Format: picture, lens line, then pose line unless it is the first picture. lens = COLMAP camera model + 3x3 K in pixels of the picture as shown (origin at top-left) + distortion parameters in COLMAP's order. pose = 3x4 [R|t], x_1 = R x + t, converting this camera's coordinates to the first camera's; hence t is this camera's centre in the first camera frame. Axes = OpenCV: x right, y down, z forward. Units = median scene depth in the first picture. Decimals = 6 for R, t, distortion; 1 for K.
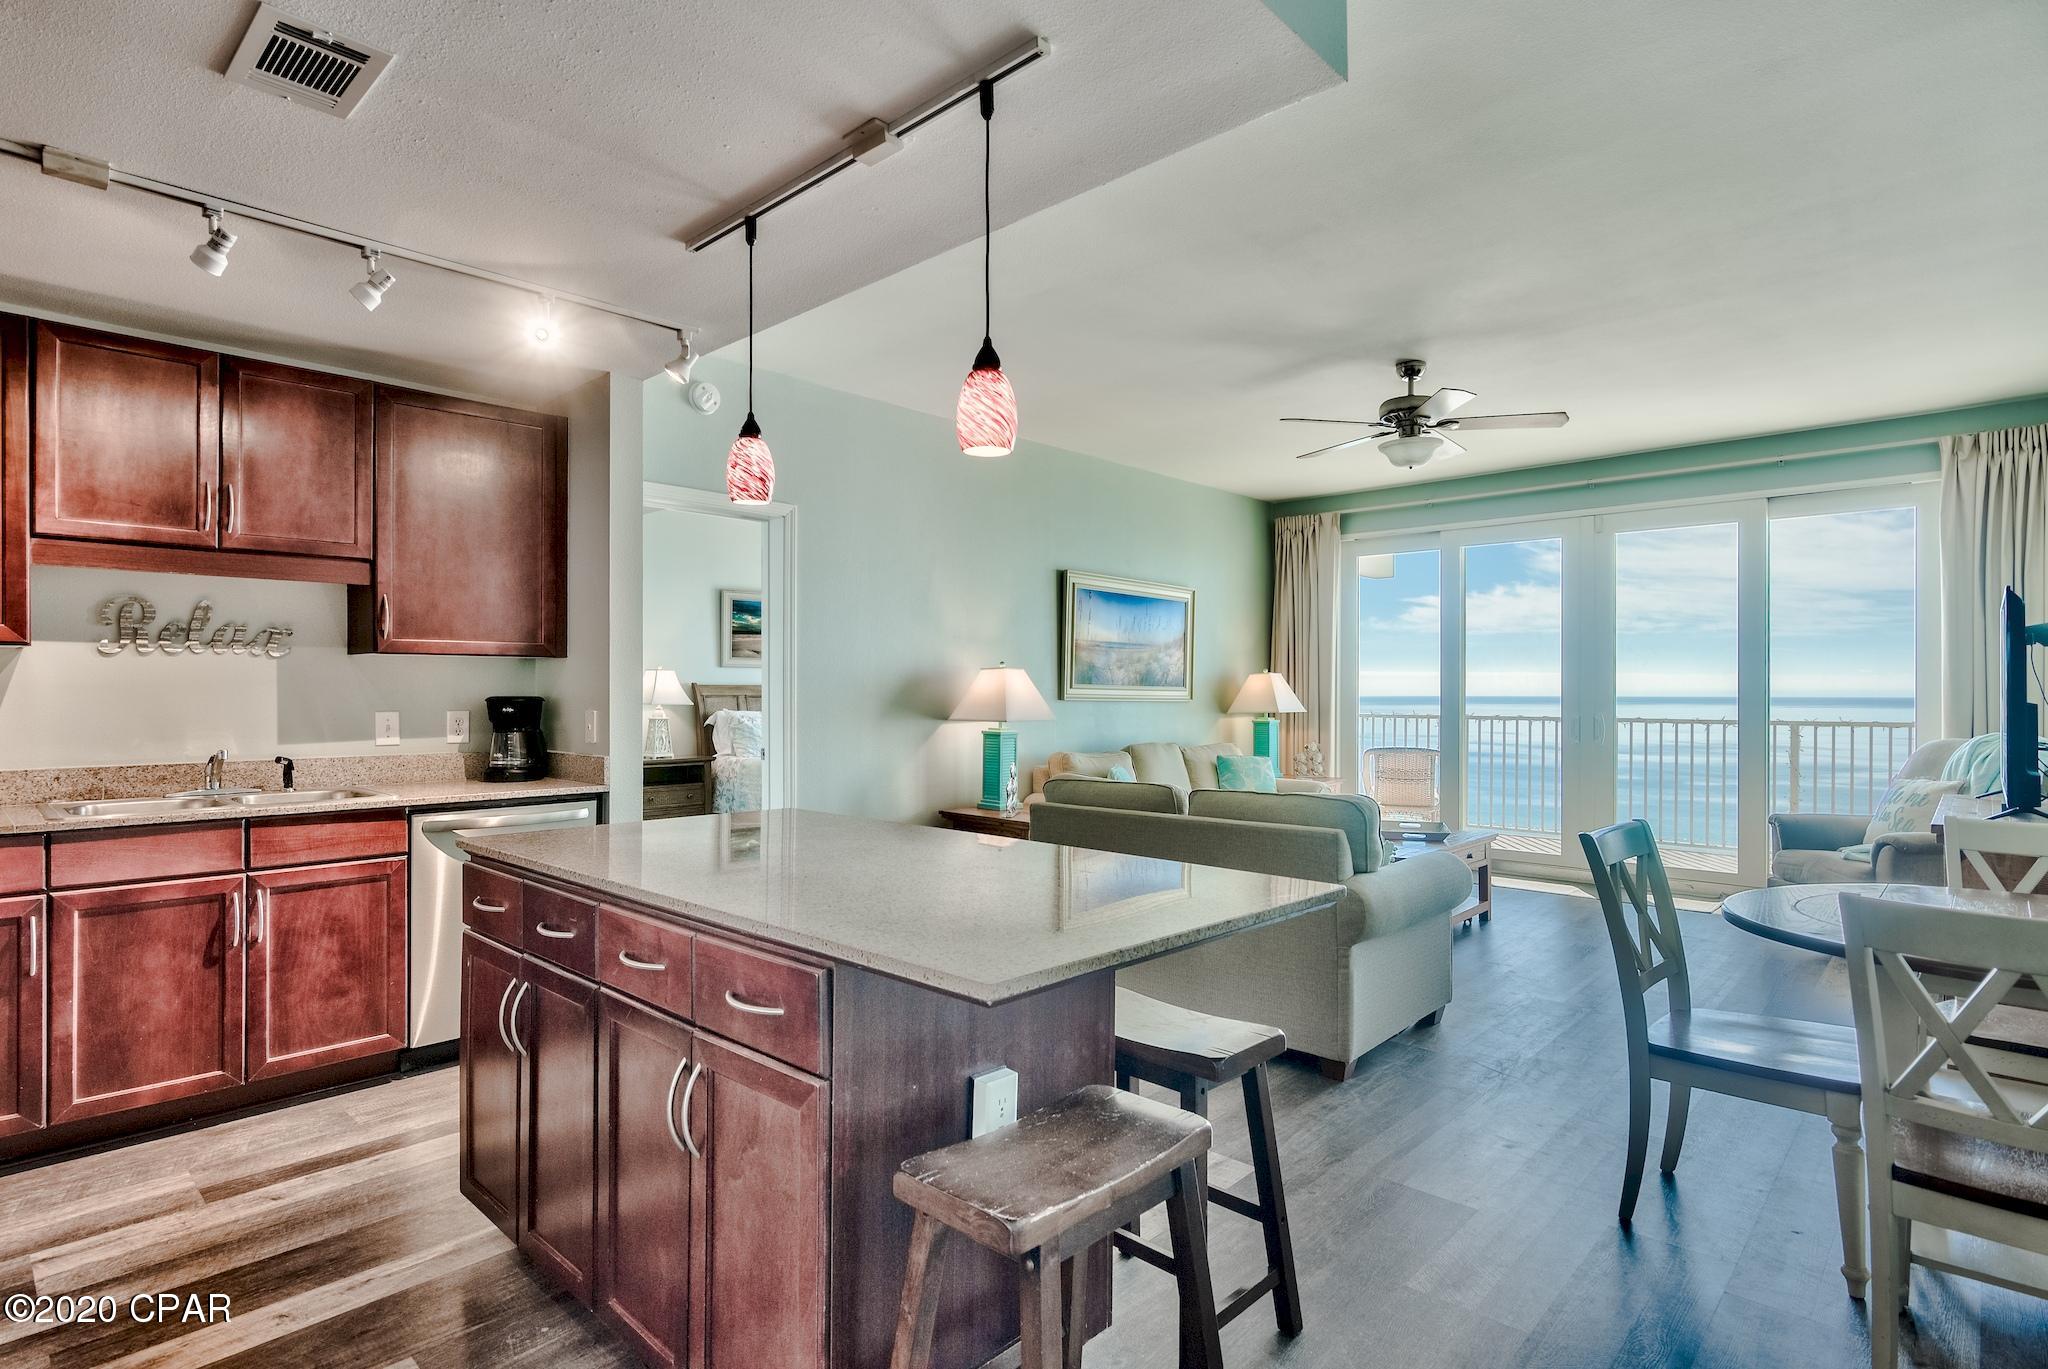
lens RADIAL K [[1026.7, 0, 1018.4], [0, 1026.7, 698.5], [0, 0, 1]] dist [-0.002792, -0.000145]
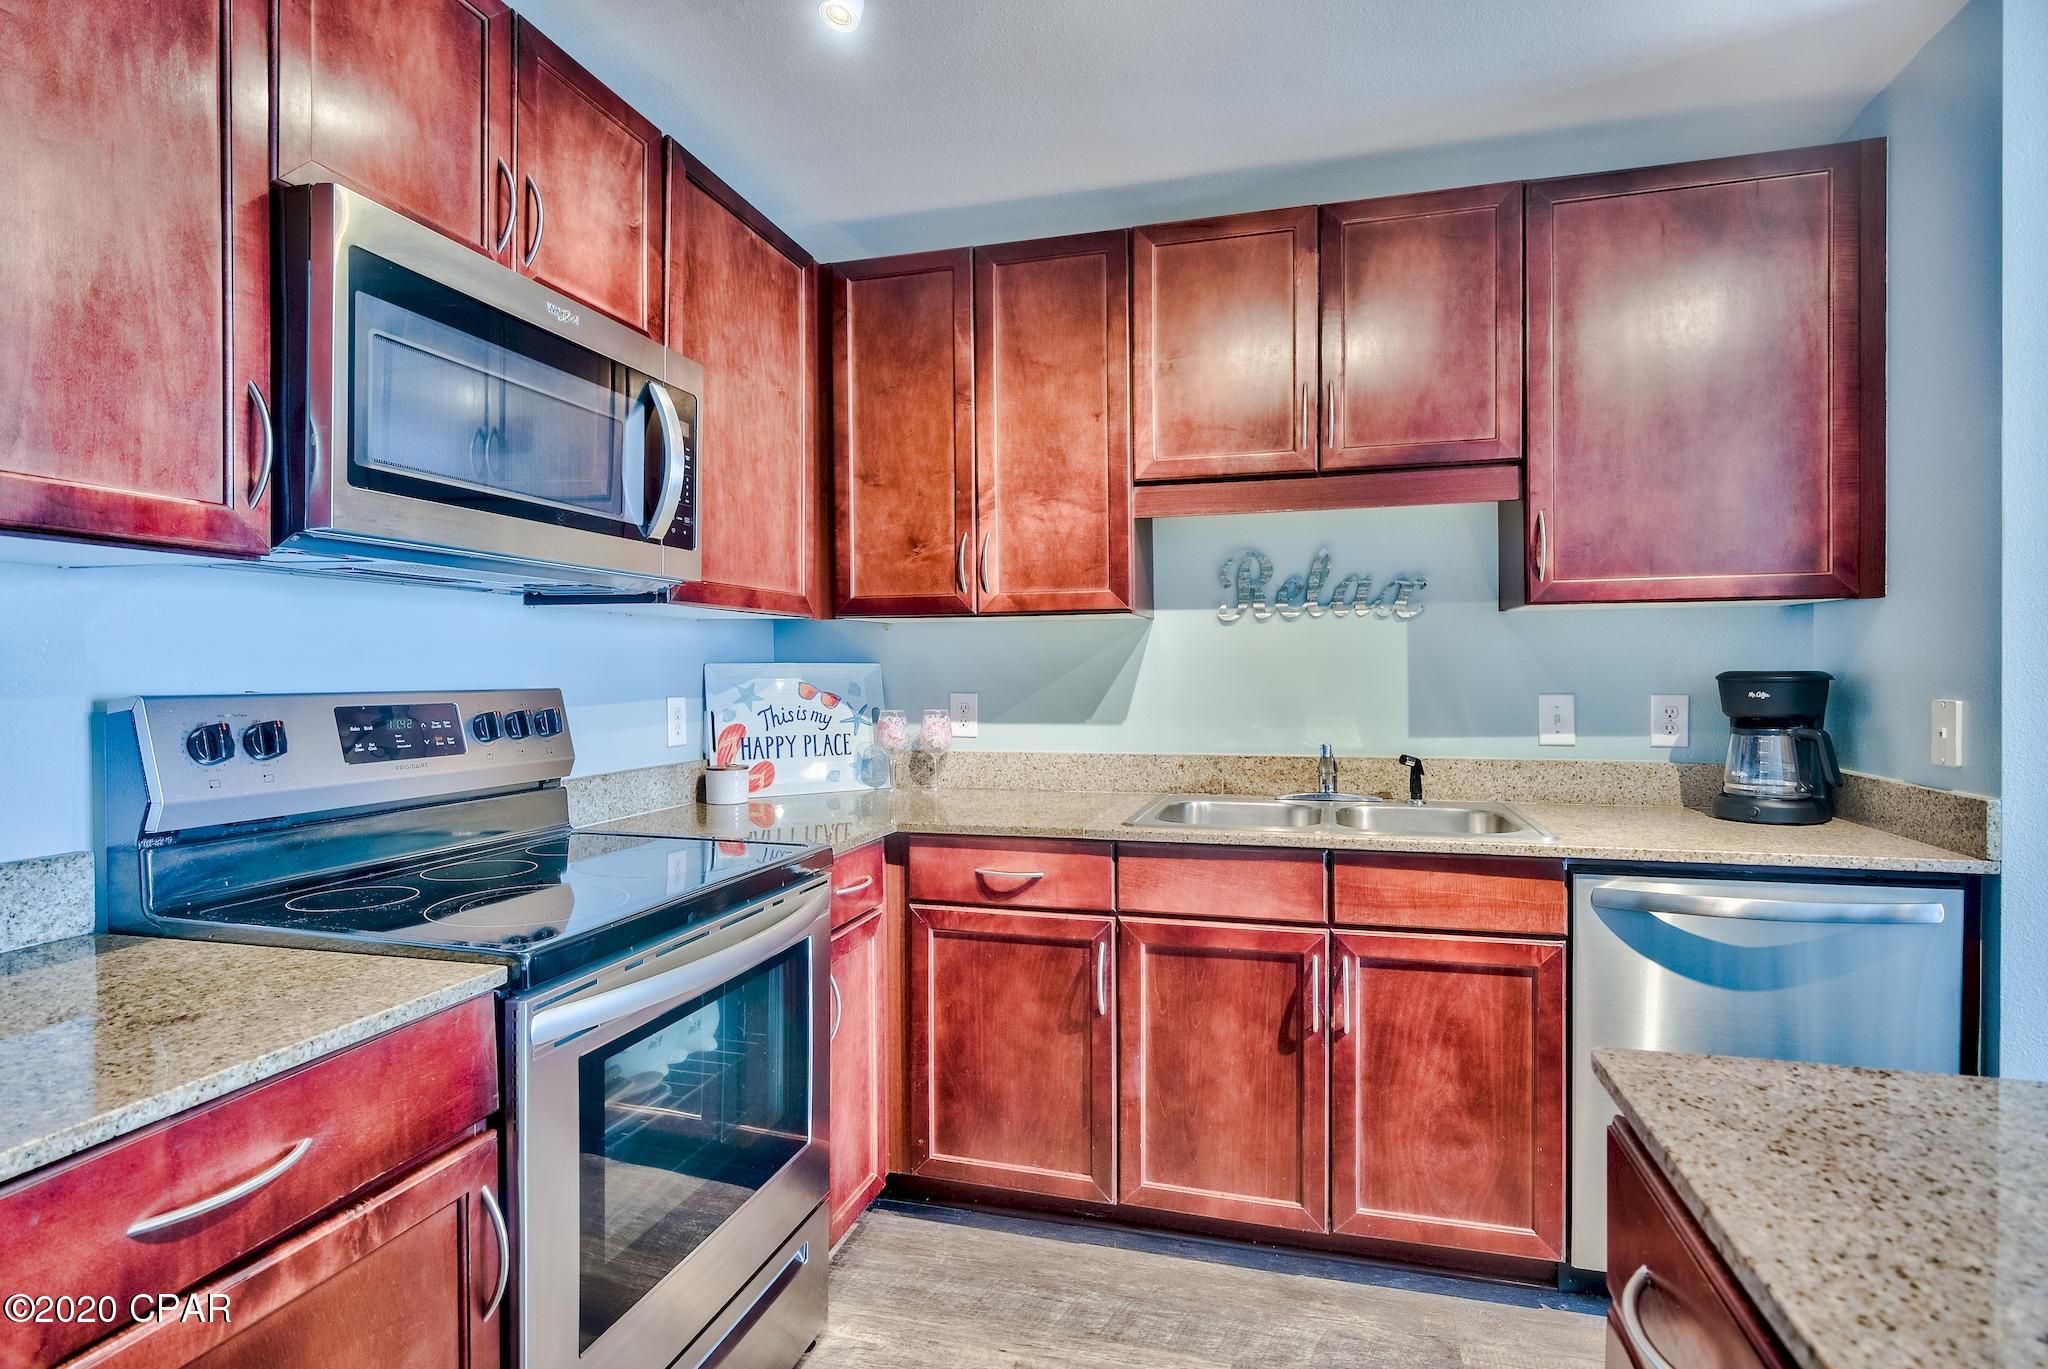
lens RADIAL K [[987.5, 0, 1019.7], [0, 987.5, 674.2], [0, 0, 1]] dist [0.000425, 0.000034]
pose [[0.444523, 0.000817, -0.895767, -0.239713], [-0.000285, 1.000000, 0.000771, -0.000862], [0.895767, -0.000087, 0.444523, 0.492403]]
